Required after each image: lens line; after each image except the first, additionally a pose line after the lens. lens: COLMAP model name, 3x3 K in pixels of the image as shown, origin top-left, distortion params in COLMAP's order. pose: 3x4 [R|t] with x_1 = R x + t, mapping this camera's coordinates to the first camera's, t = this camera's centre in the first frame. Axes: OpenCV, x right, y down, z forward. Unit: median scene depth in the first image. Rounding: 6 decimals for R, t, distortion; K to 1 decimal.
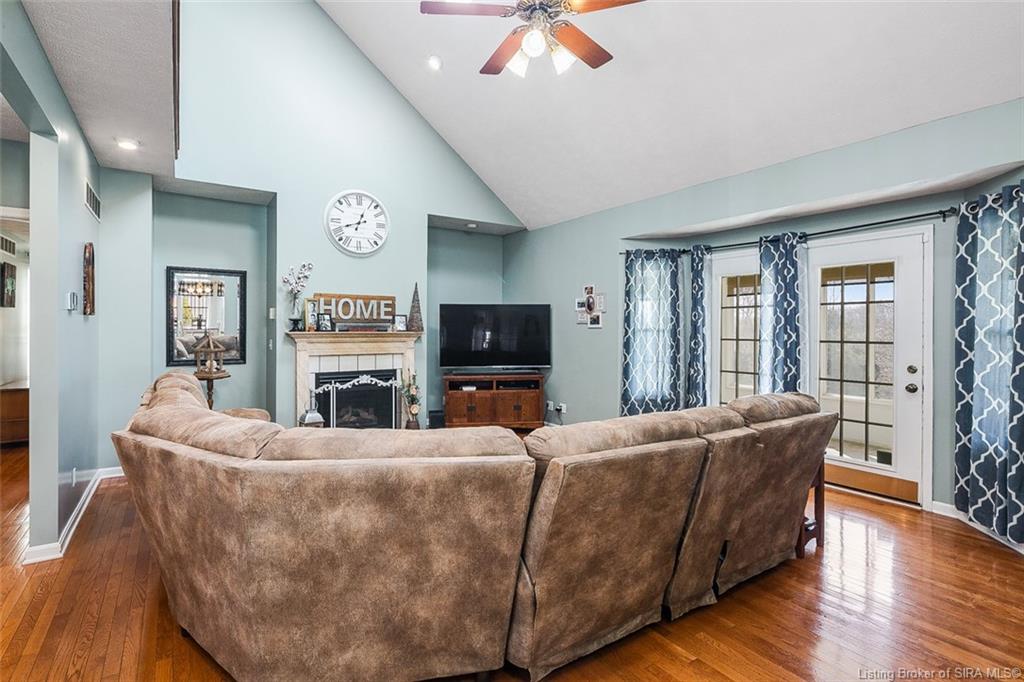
lens RADIAL K [[495.9, 0, 511.4], [0, 495.9, 332.6], [0, 0, 1]] dist [-0.002244, -0.002331]
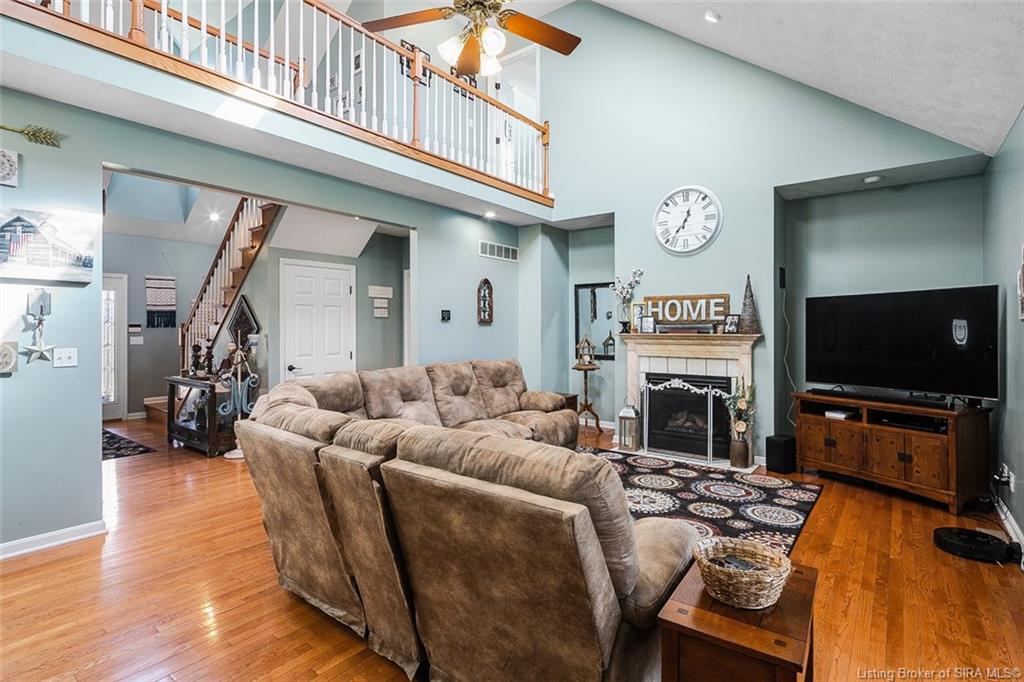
lens RADIAL K [[495.9, 0, 506.6], [0, 495.9, 332.6], [0, 0, 1]] dist [-0.002244, -0.002331]
pose [[0.309339, 0.000826, -0.950951, 0.499309], [-0.010535, 0.999941, -0.002559, 0.002253], [0.950893, 0.010810, 0.309330, 0.378432]]
